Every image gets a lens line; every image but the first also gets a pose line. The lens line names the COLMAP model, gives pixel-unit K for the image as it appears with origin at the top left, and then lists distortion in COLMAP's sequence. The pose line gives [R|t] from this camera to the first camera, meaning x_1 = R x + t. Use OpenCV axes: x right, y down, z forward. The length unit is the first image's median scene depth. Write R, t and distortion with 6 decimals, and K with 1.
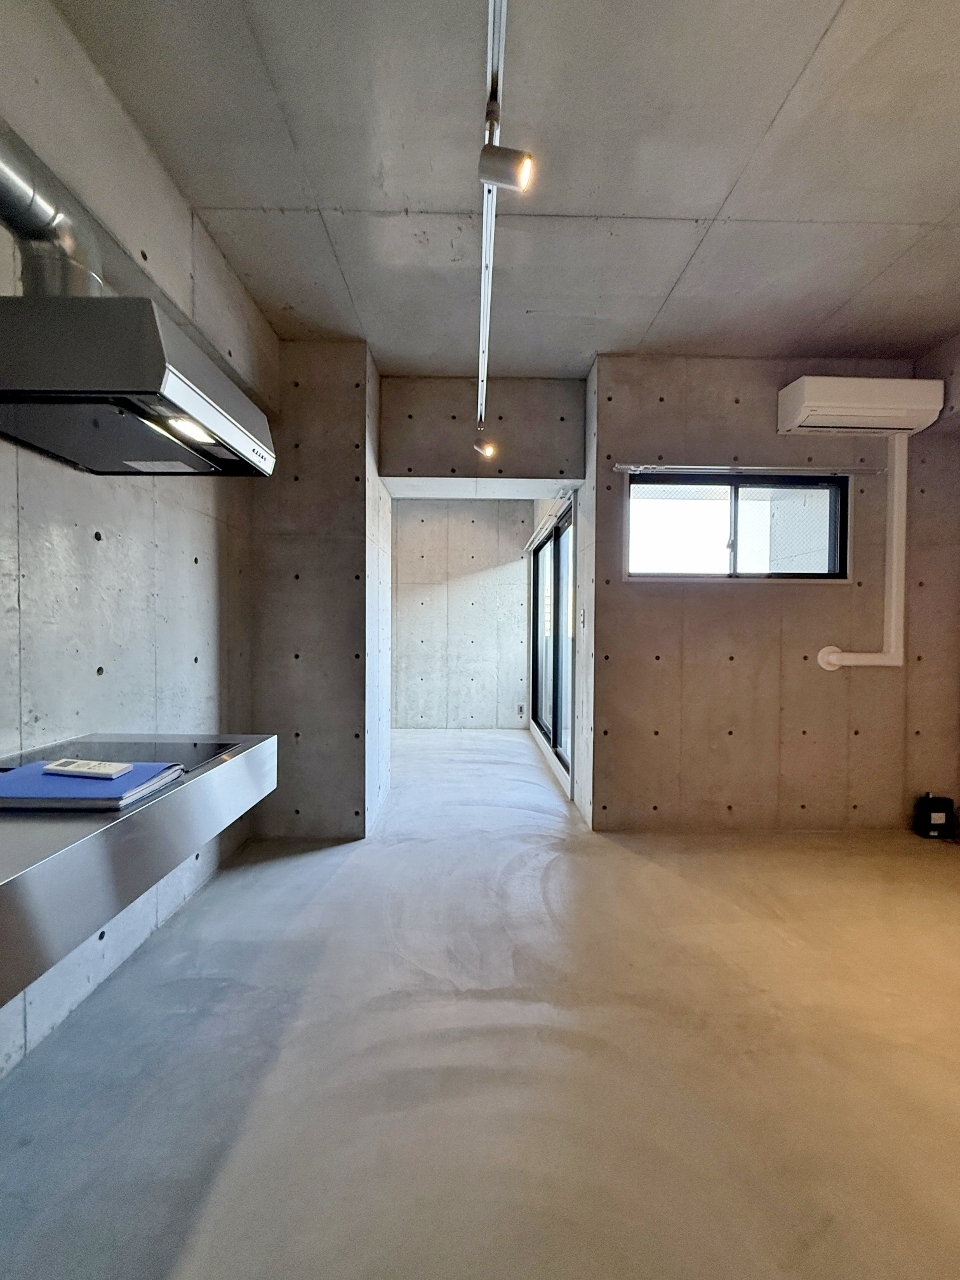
lens RADIAL K [[512.6, 0, 484.1], [0, 512.6, 635.3], [0, 0, 1]] dist [0.001845, -0.000613]
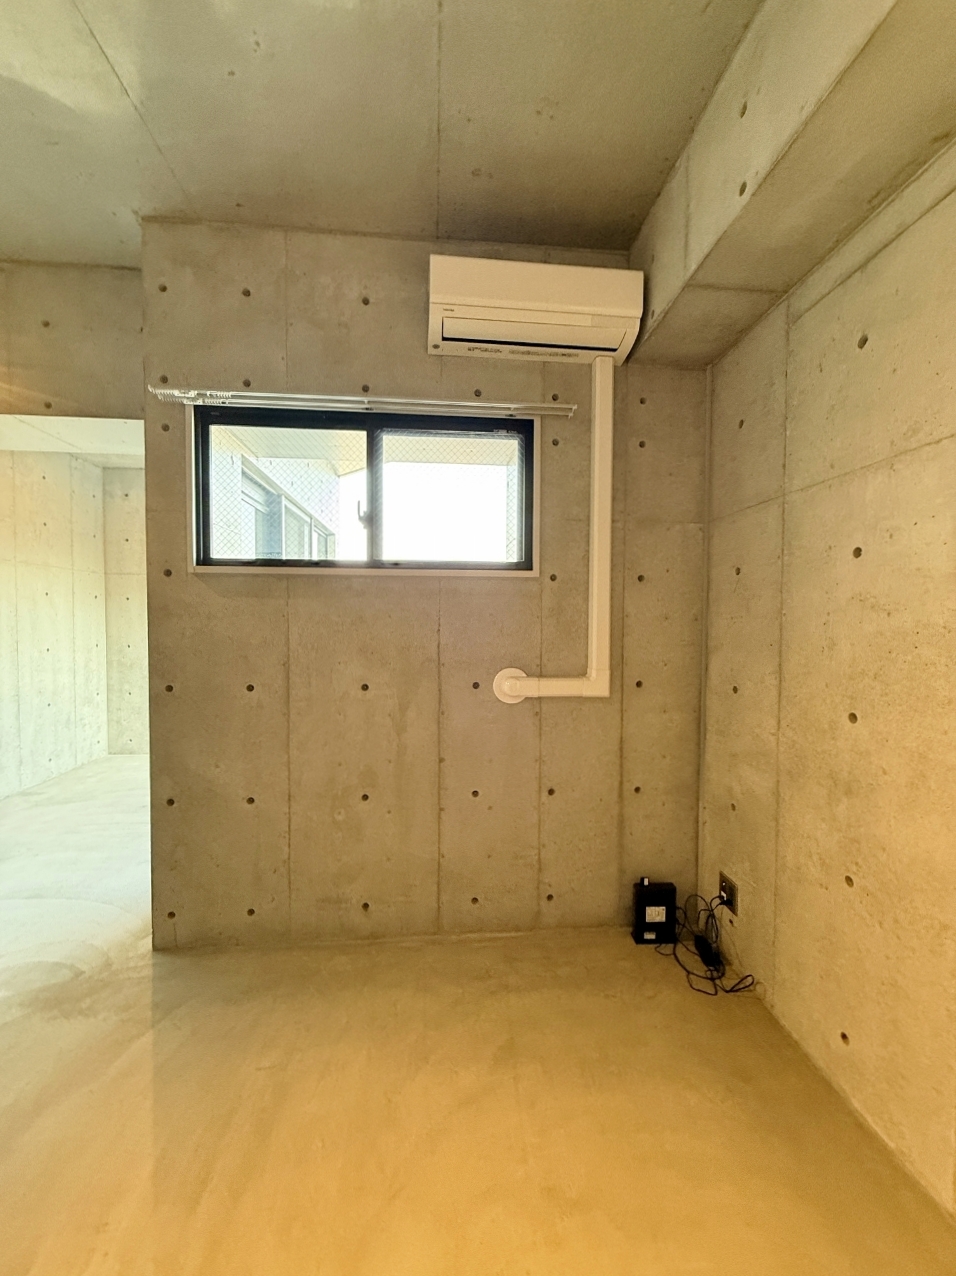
lens RADIAL K [[511.0, 0, 473.7], [0, 511.0, 636.1], [0, 0, 1]] dist [0.001845, -0.000613]
pose [[0.997852, -0.002802, 0.065455, 0.581358], [0.001929, 0.999908, 0.013398, -0.031093], [-0.065486, -0.013243, 0.997766, 0.320583]]
